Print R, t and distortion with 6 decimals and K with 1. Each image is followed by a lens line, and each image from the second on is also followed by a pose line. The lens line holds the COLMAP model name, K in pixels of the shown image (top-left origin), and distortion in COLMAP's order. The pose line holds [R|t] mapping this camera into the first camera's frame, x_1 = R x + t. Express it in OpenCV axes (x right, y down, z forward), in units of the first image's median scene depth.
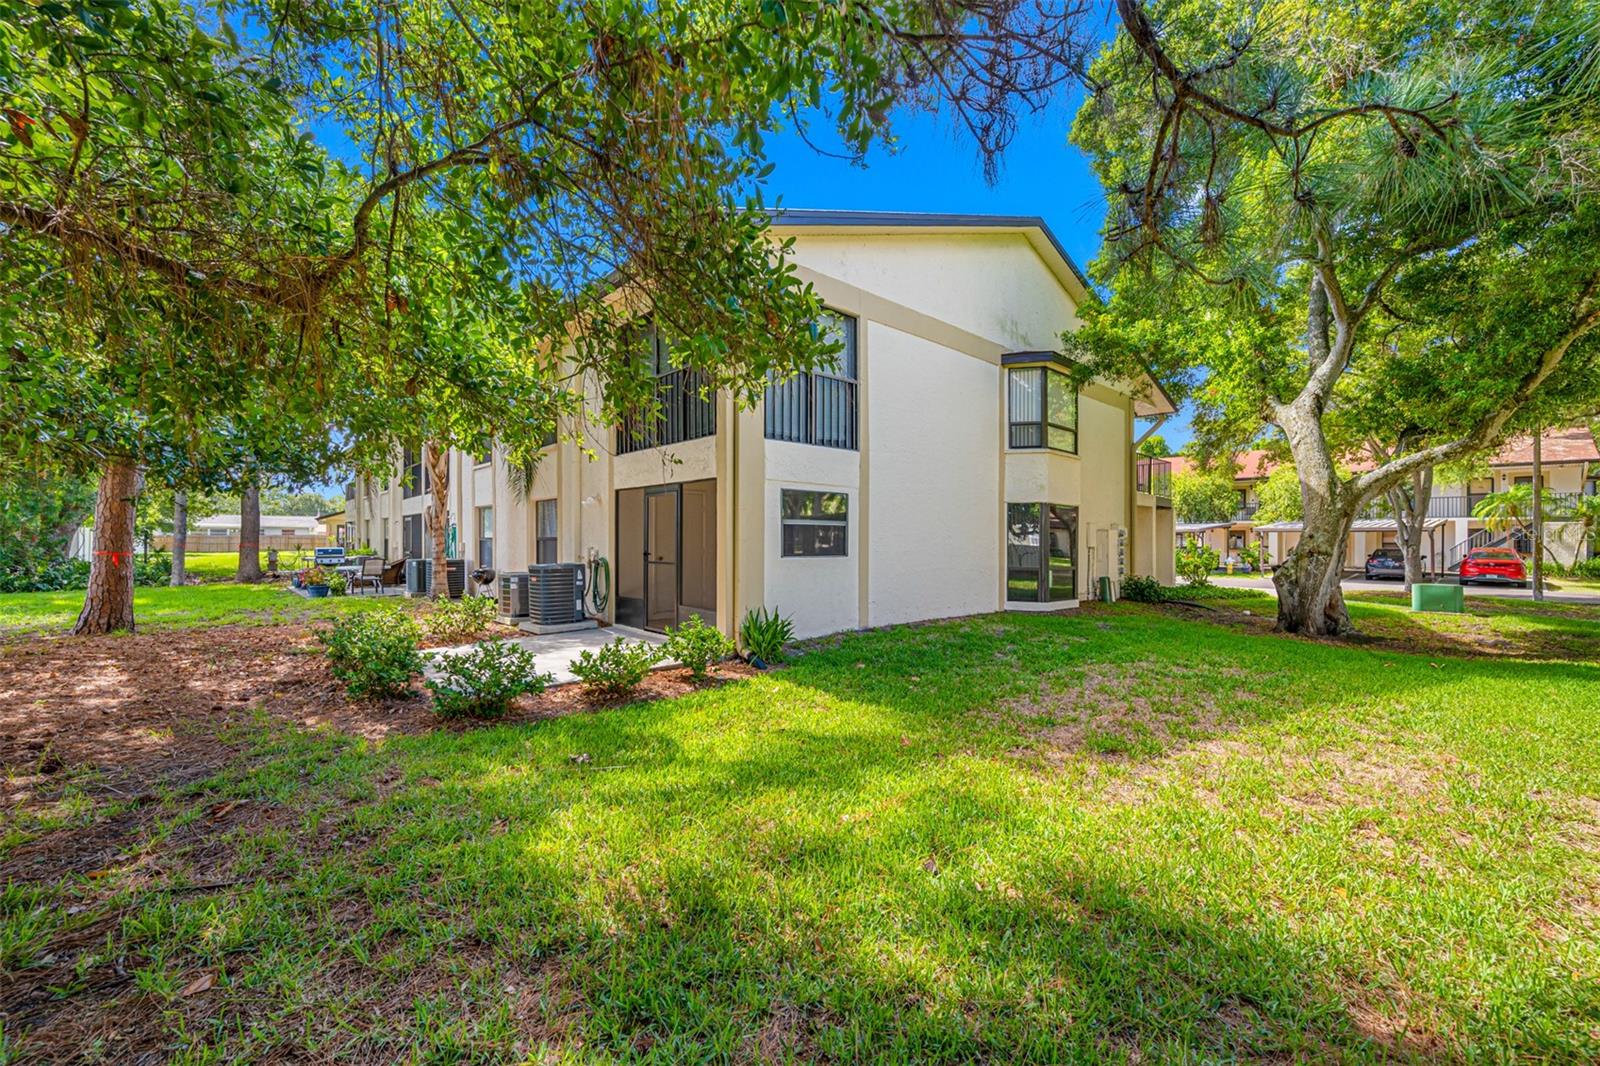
lens RADIAL K [[651.1, 0, 826.0], [0, 651.1, 538.7], [0, 0, 1]] dist [0.001014, 0.000120]
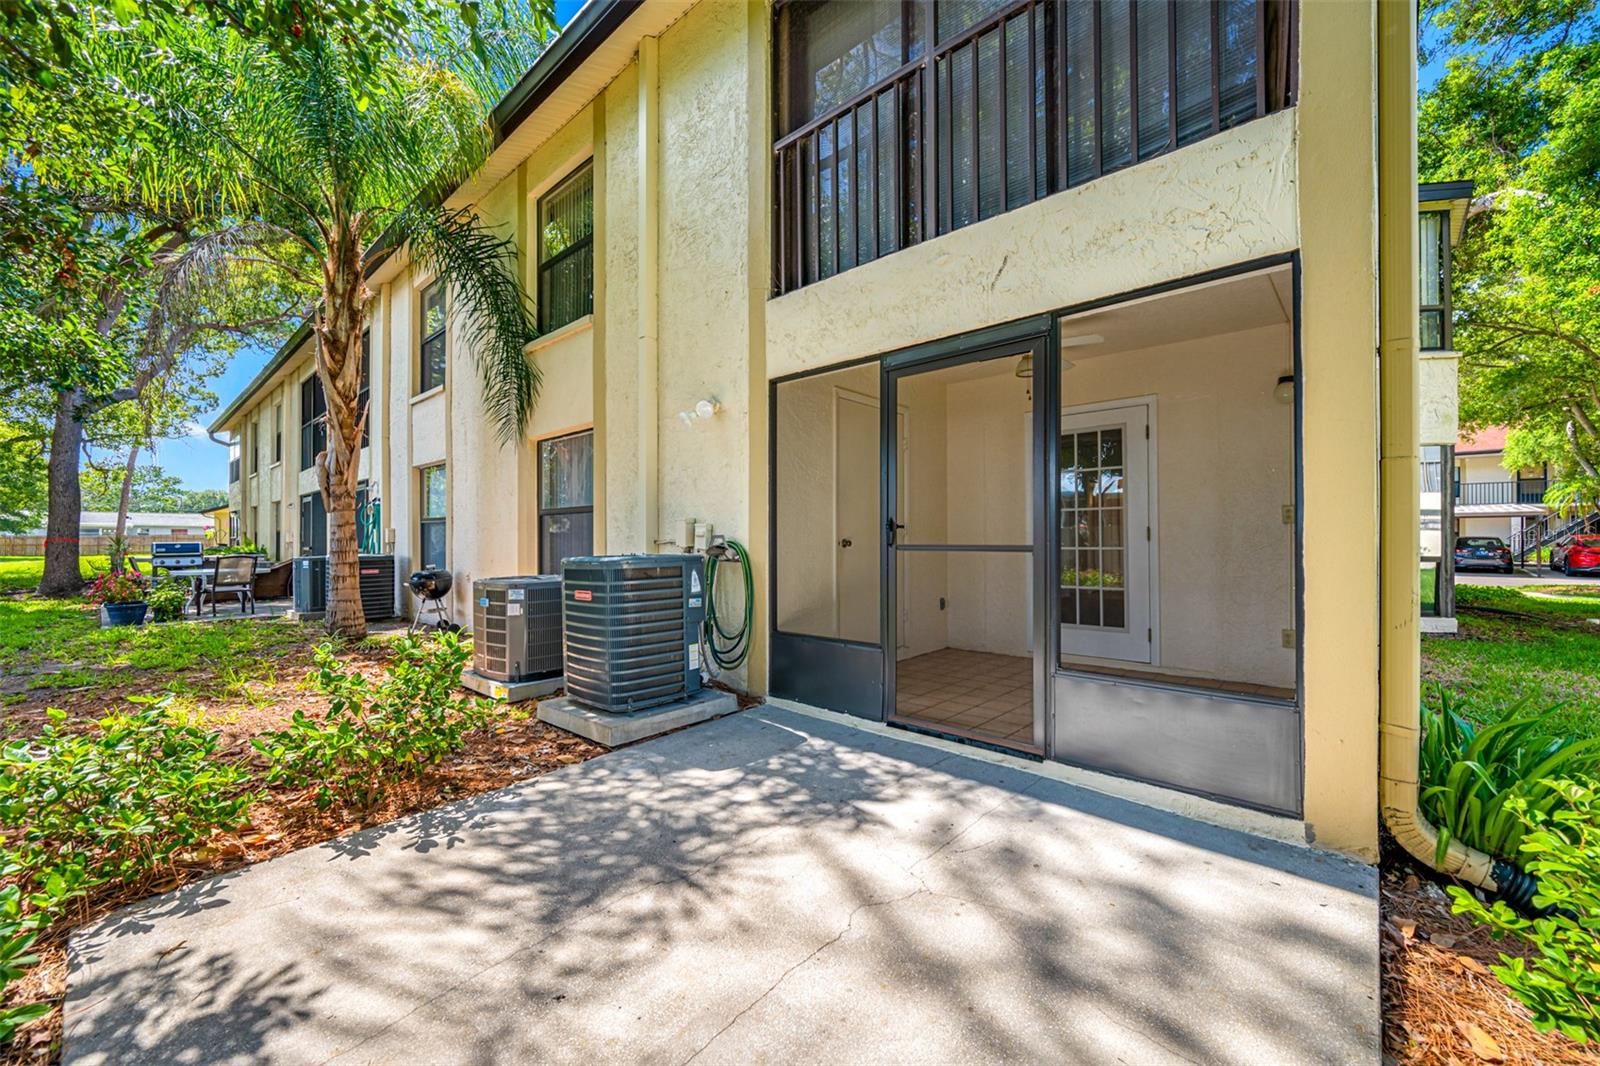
lens RADIAL K [[646.8, 0, 826.6], [0, 646.8, 522.2], [0, 0, 1]] dist [0.001090, 0.000094]
pose [[0.996552, -0.007665, 0.082611, -0.306733], [0.009417, 0.999738, -0.020843, 0.025565], [-0.082429, 0.021550, 0.996364, 0.551514]]
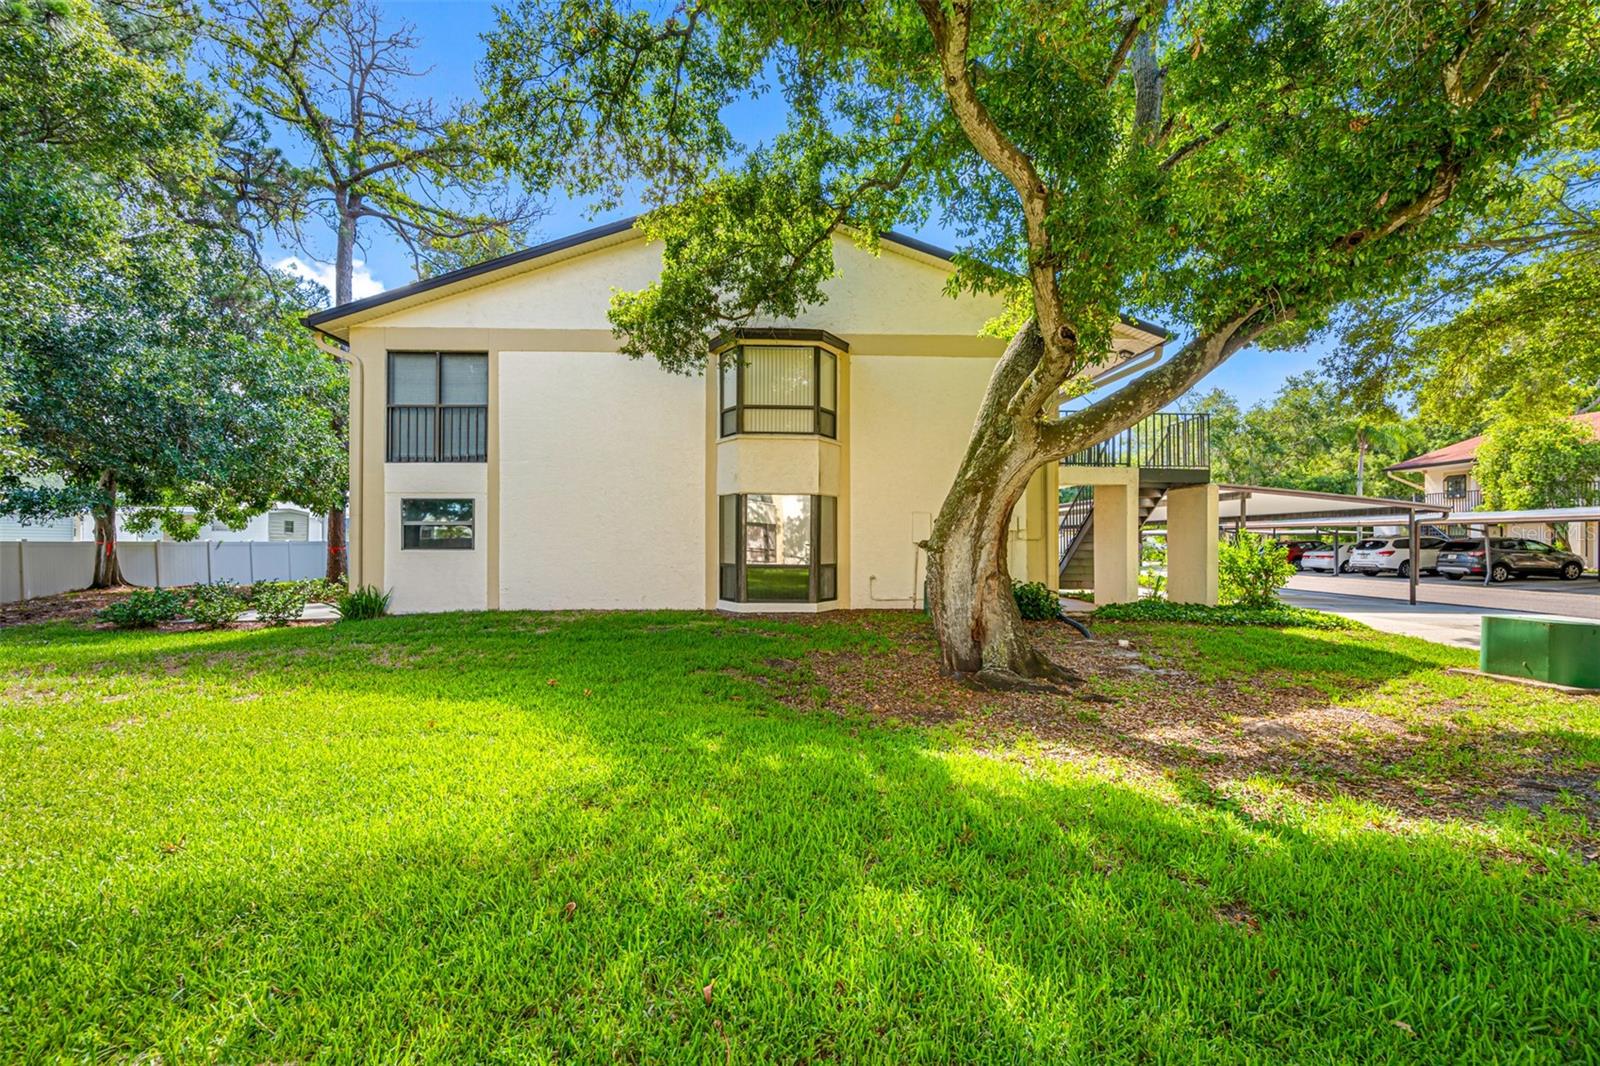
lens RADIAL K [[646.8, 0, 826.6], [0, 646.8, 522.2], [0, 0, 1]] dist [0.001090, 0.000094]
pose [[0.758202, -0.024913, -0.651544, 1.164940], [0.008923, 0.999573, -0.027837, 0.012843], [0.651959, 0.015292, 0.758100, 0.453583]]
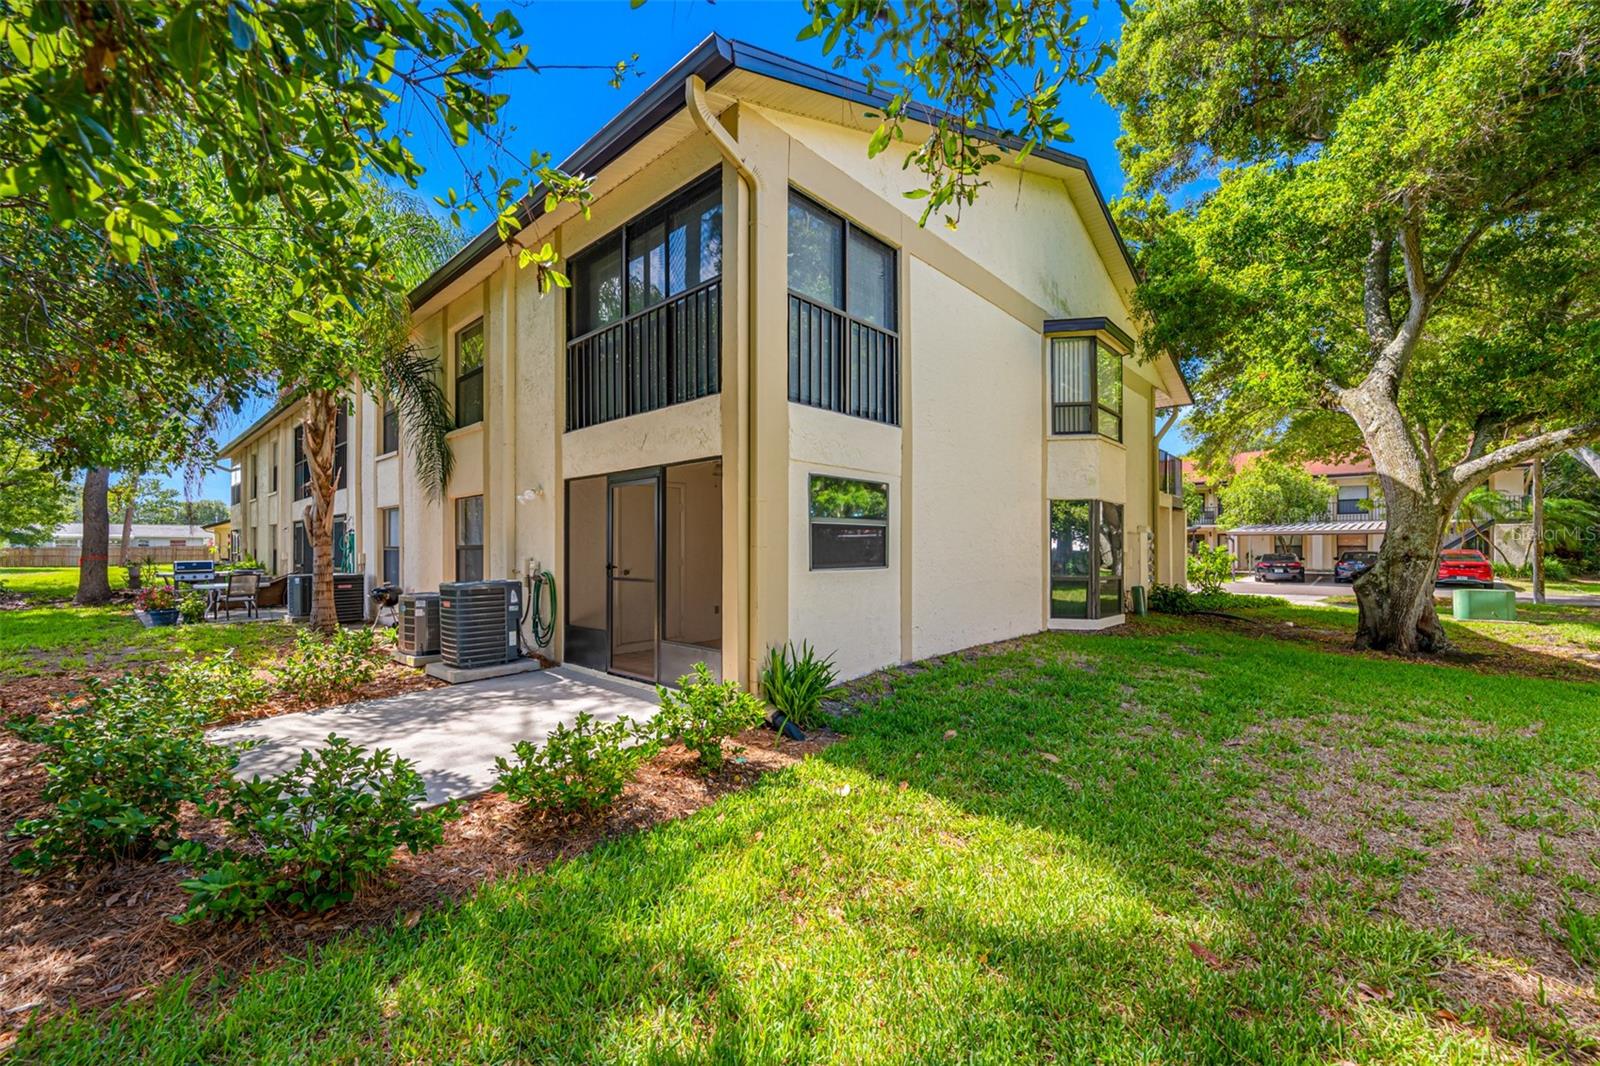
lens RADIAL K [[647.6, 0, 829.8], [0, 647.6, 536.2], [0, 0, 1]] dist [-0.000625, -0.000390]
pose [[0.995893, -0.005996, 0.090339, -0.088407], [0.007330, 0.999869, -0.014449, 0.001325], [-0.090241, 0.015052, 0.995806, 0.237355]]
